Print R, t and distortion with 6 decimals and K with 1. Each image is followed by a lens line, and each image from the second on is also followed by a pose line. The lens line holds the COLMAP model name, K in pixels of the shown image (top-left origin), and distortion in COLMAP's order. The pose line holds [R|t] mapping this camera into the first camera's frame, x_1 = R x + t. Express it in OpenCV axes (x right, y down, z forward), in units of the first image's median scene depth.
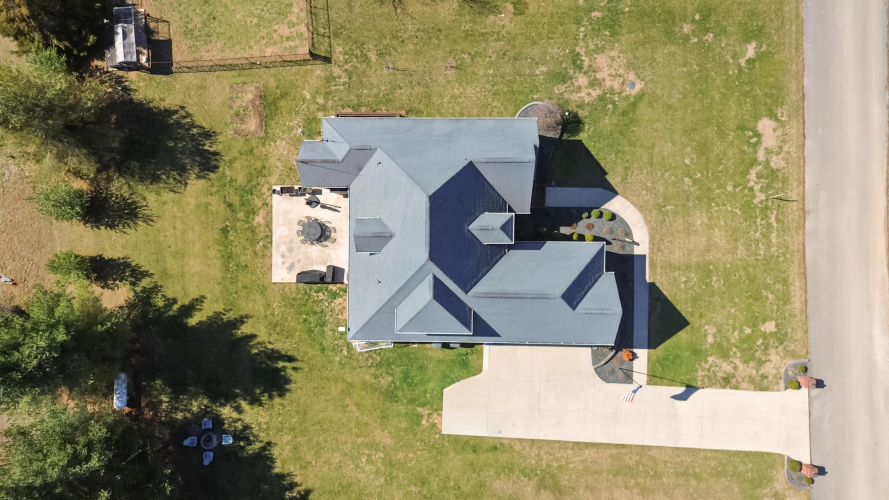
lens RADIAL K [[625.8, 0, 444.5], [0, 625.8, 250.0], [0, 0, 1]] dist [0.075406, -0.071427]
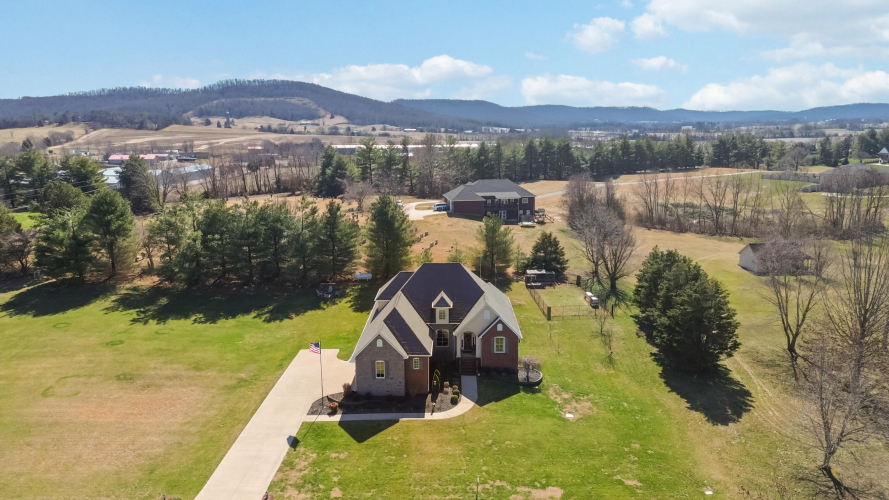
lens RADIAL K [[625.8, 0, 444.5], [0, 625.8, 250.0], [0, 0, 1]] dist [0.075406, -0.071427]
pose [[-0.002256, 0.227266, -0.973830, 1.337295], [-0.999967, 0.007079, 0.003969, -0.042554], [0.007796, 0.973807, 0.227243, 0.456119]]
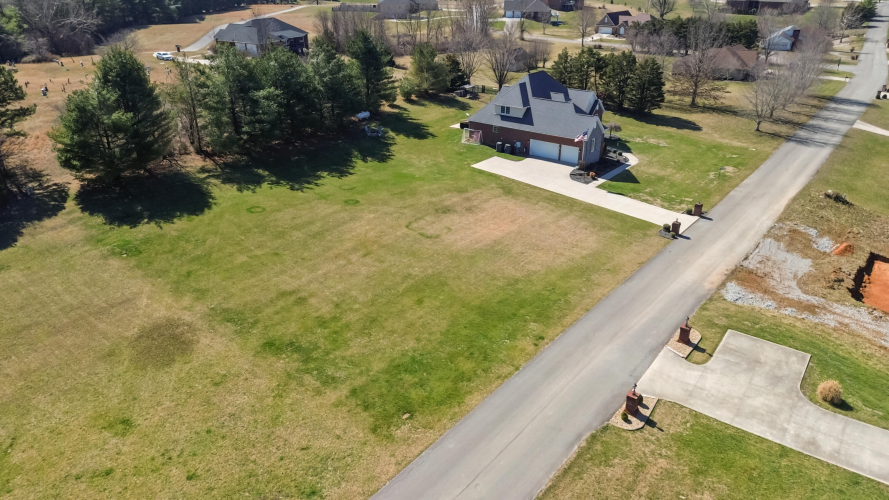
lens RADIAL K [[625.8, 0, 444.5], [0, 625.8, 250.0], [0, 0, 1]] dist [0.075406, -0.071427]
pose [[0.773445, 0.291458, -0.562880, 0.950864], [-0.633621, 0.330954, -0.699281, 1.583605], [-0.017524, 0.897508, 0.440649, 0.466071]]
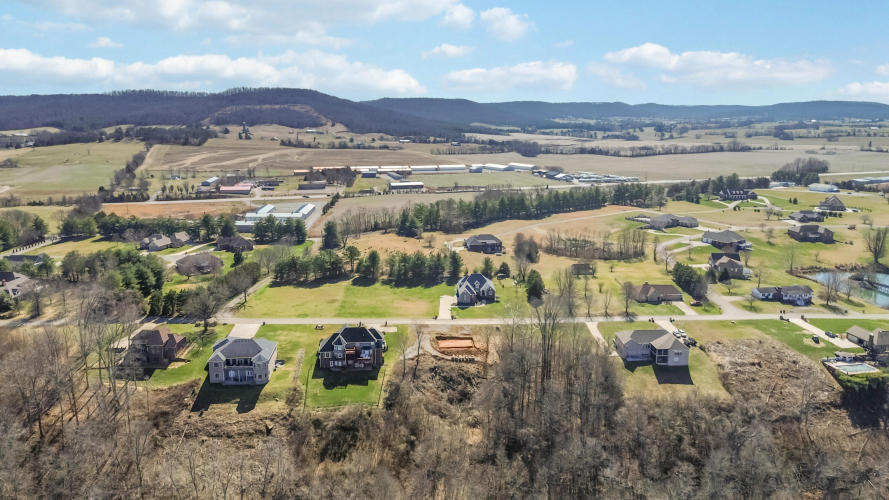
lens RADIAL K [[625.8, 0, 444.5], [0, 625.8, 250.0], [0, 0, 1]] dist [0.075406, -0.071427]
pose [[0.030720, 0.247914, -0.968295, 5.435768], [-0.999523, 0.004531, -0.030550, 0.430368], [-0.003186, 0.968771, 0.247935, -0.816858]]
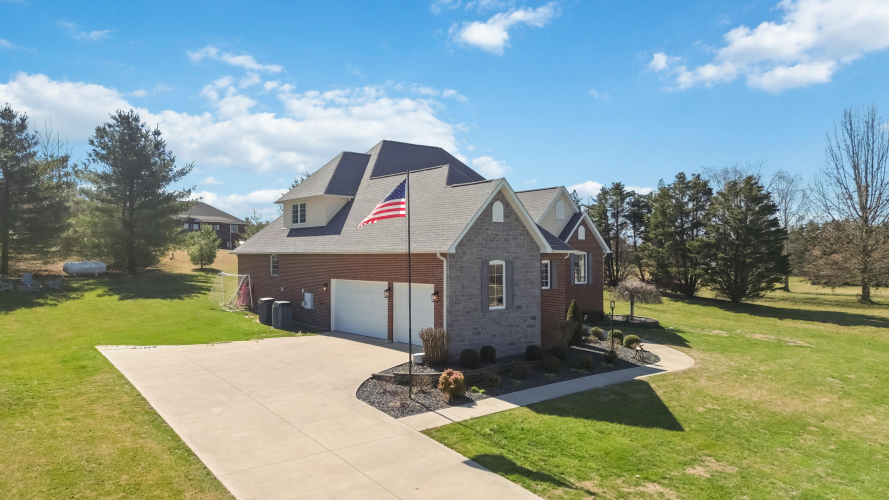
lens RADIAL K [[625.8, 0, 444.5], [0, 625.8, 250.0], [0, 0, 1]] dist [0.075406, -0.071427]
pose [[0.631268, 0.030212, -0.774976, 0.562646], [-0.775274, -0.002787, -0.631620, 0.398351], [-0.021242, 0.999540, 0.021664, 0.908578]]
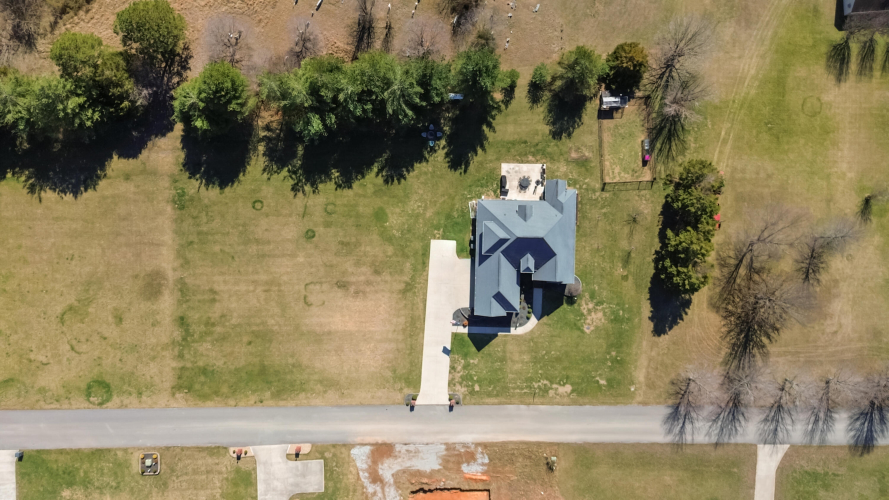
lens RADIAL K [[625.8, 0, 444.5], [0, 625.8, 250.0], [0, 0, 1]] dist [0.075406, -0.071427]
pose [[-0.013888, 0.999172, 0.038244, -0.052241], [-0.999861, -0.014231, 0.008721, 0.224183], [0.009258, -0.038118, 0.999230, -1.185677]]
